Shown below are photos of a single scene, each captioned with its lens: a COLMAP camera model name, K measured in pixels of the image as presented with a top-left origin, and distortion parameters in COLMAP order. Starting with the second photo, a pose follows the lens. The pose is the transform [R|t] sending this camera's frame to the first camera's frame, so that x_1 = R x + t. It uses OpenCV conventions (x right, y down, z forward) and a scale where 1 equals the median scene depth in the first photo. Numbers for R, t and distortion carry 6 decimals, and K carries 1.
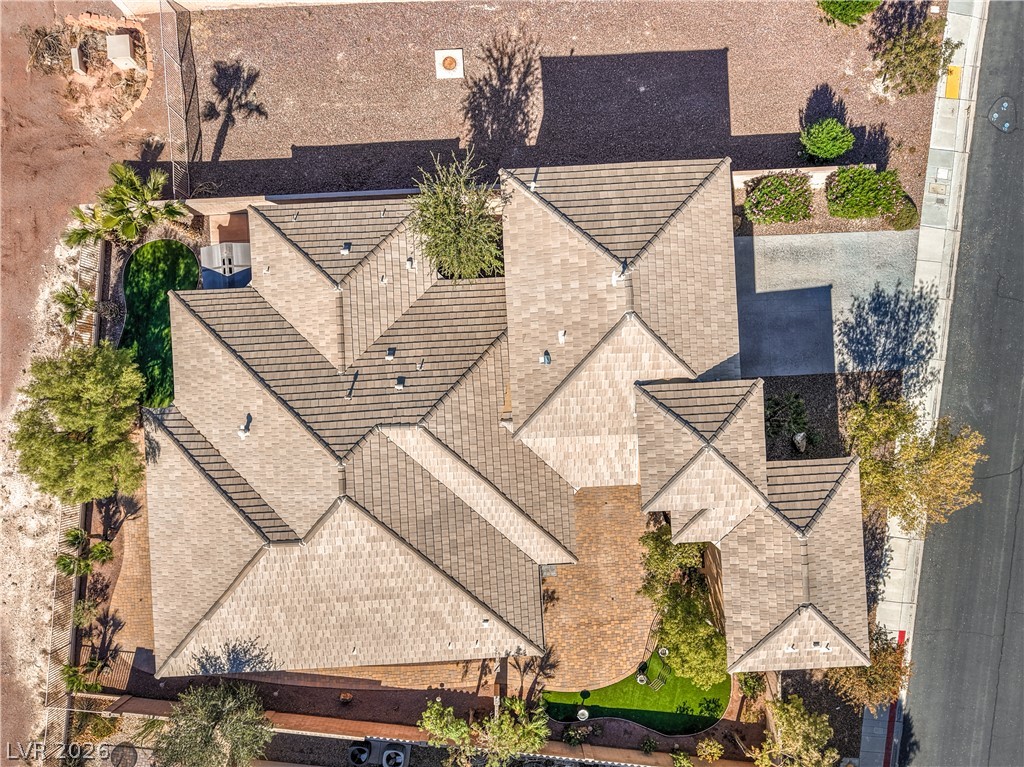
lens RADIAL K [[694.8, 0, 508.2], [0, 694.8, 385.0], [0, 0, 1]] dist [0.020241, -0.010264]
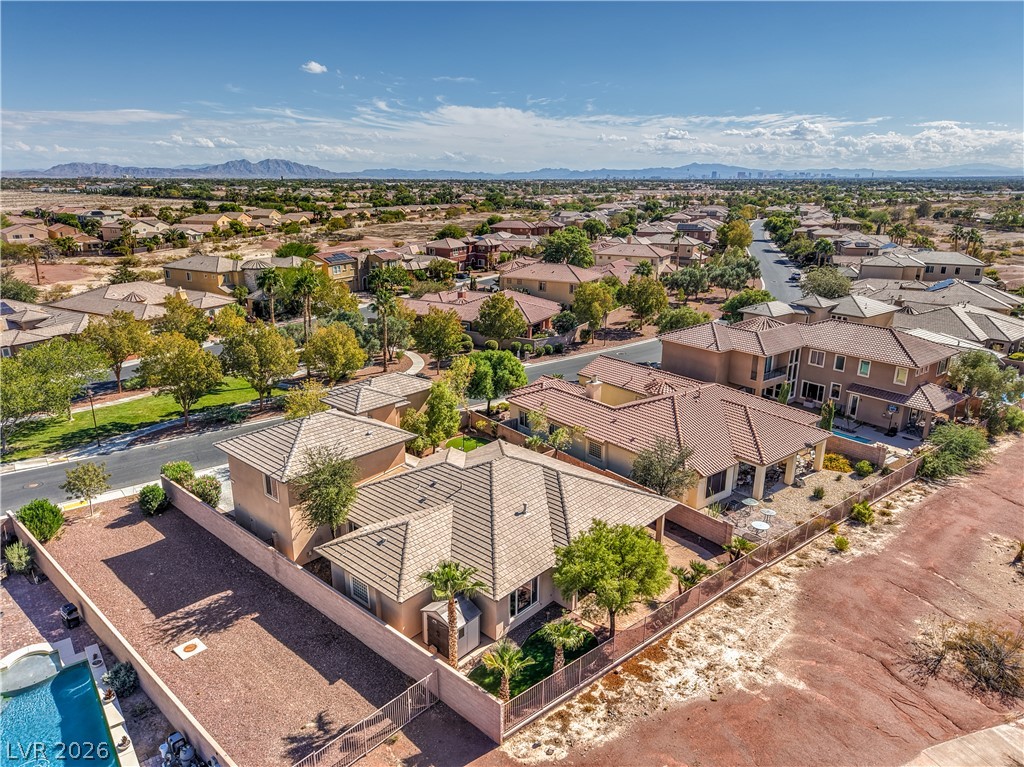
lens RADIAL K [[694.8, 0, 508.2], [0, 694.8, 385.0], [0, 0, 1]] dist [0.020241, -0.010264]
pose [[-0.699259, -0.251941, 0.669002, -1.094509], [0.714548, -0.218290, 0.664658, -0.760545], [-0.021419, 0.942802, 0.332665, 0.210289]]
